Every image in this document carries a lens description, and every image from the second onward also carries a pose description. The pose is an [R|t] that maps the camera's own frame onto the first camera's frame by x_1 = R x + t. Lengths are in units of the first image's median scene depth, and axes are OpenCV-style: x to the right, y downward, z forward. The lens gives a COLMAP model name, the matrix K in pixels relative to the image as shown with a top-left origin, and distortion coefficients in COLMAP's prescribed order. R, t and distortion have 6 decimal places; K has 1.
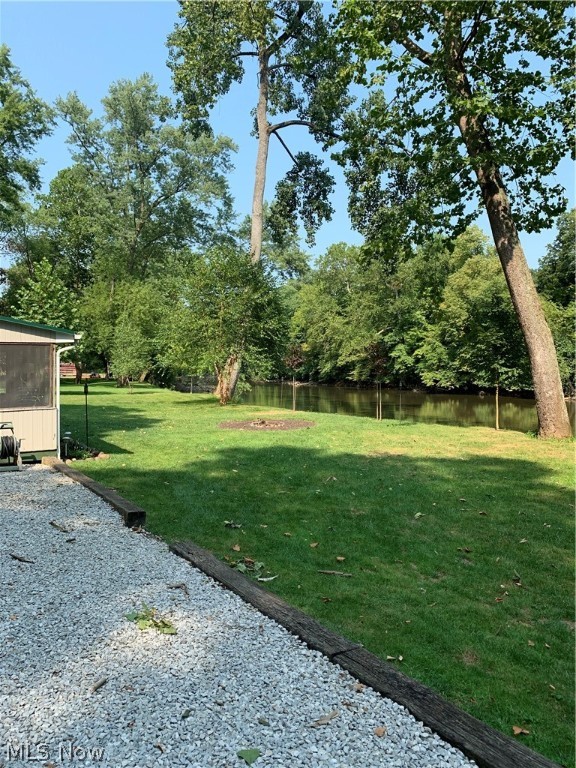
lens RADIAL K [[612.0, 0, 288.0], [0, 612.0, 384.0], [0, 0, 1]] dist [0.013652, -0.017286]
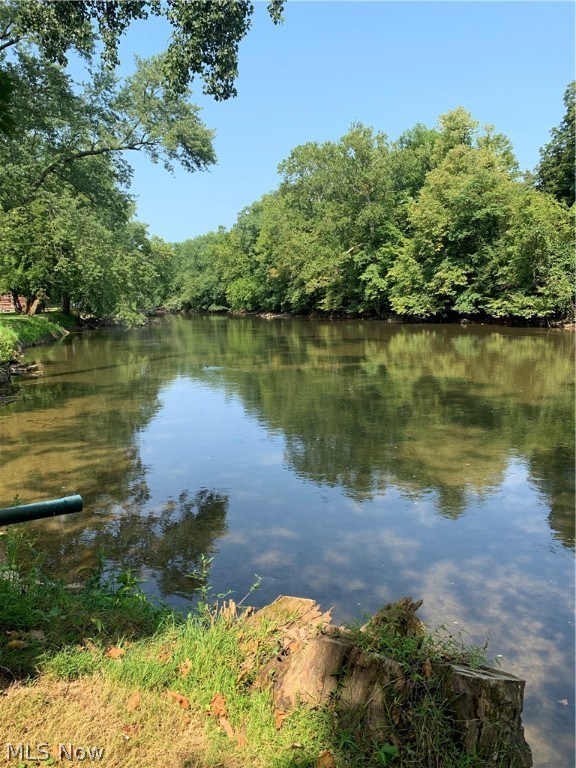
lens RADIAL K [[612.0, 0, 288.0], [0, 612.0, 384.0], [0, 0, 1]] dist [0.013652, -0.017286]
pose [[0.999656, -0.012034, -0.023298, 0.090914], [0.014405, 0.994429, 0.104415, 0.008177], [0.021912, -0.104715, 0.994261, 0.163854]]
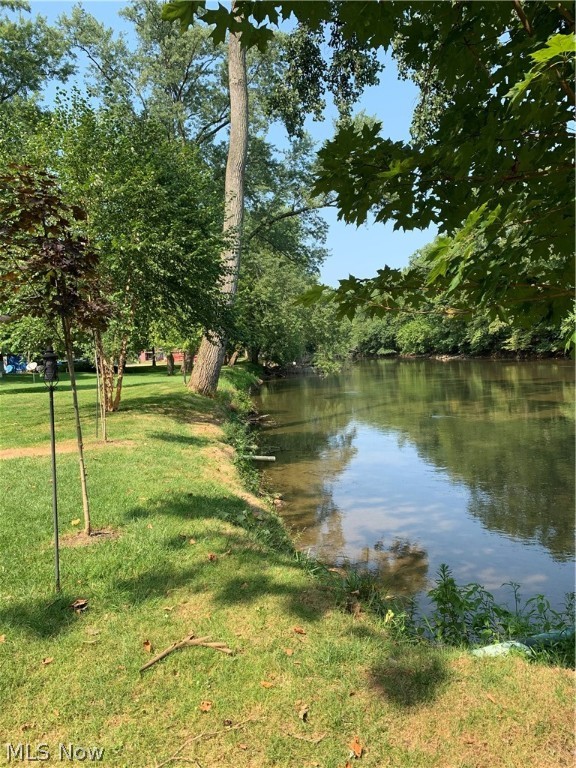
lens RADIAL K [[609.0, 0, 272.8], [0, 609.0, 382.6], [0, 0, 1]] dist [0.105492, -0.221824]
pose [[0.953417, -0.037145, -0.299358, 0.060515], [0.046293, 0.998651, 0.023523, 0.003965], [0.298081, -0.036286, 0.953851, 0.158717]]
